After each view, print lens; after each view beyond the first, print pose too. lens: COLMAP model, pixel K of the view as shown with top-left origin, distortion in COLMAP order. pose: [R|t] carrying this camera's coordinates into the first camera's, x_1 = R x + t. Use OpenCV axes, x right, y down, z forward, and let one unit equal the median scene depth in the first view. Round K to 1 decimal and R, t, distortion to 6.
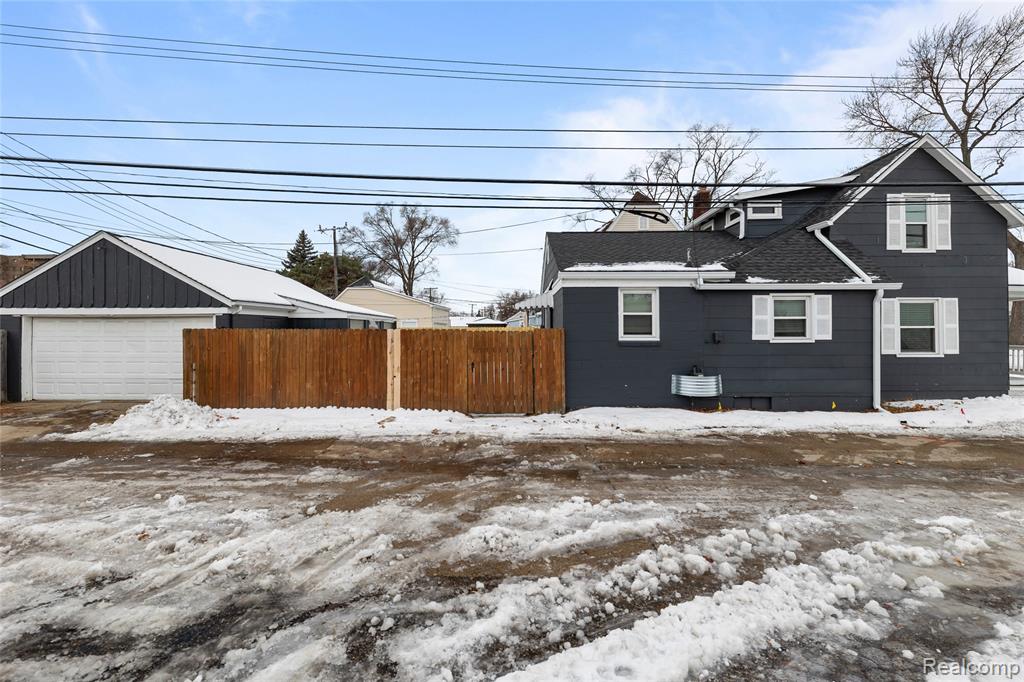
lens RADIAL K [[417.7, 0, 526.2], [0, 417.7, 319.5], [0, 0, 1]] dist [0.002261, -0.001040]
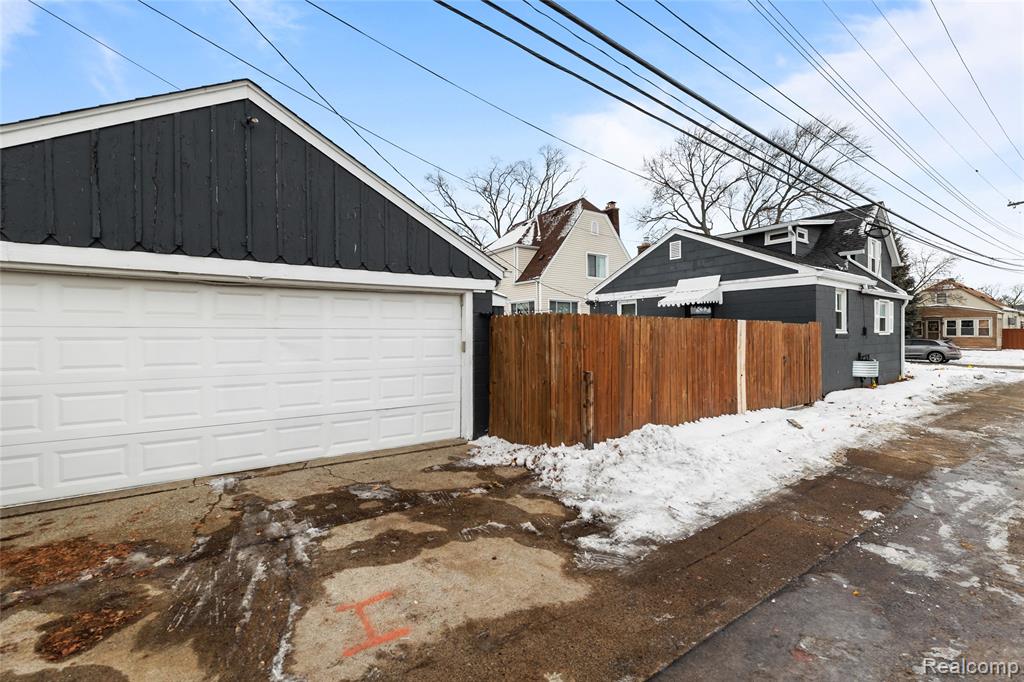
lens RADIAL K [[417.7, 0, 514.9], [0, 417.7, 334.7], [0, 0, 1]] dist [0.002261, -0.001040]
pose [[0.827965, -0.000751, 0.560779, -0.998946], [-0.010873, 0.999790, 0.017392, 0.036890], [-0.560674, -0.020497, 0.827783, 0.470200]]
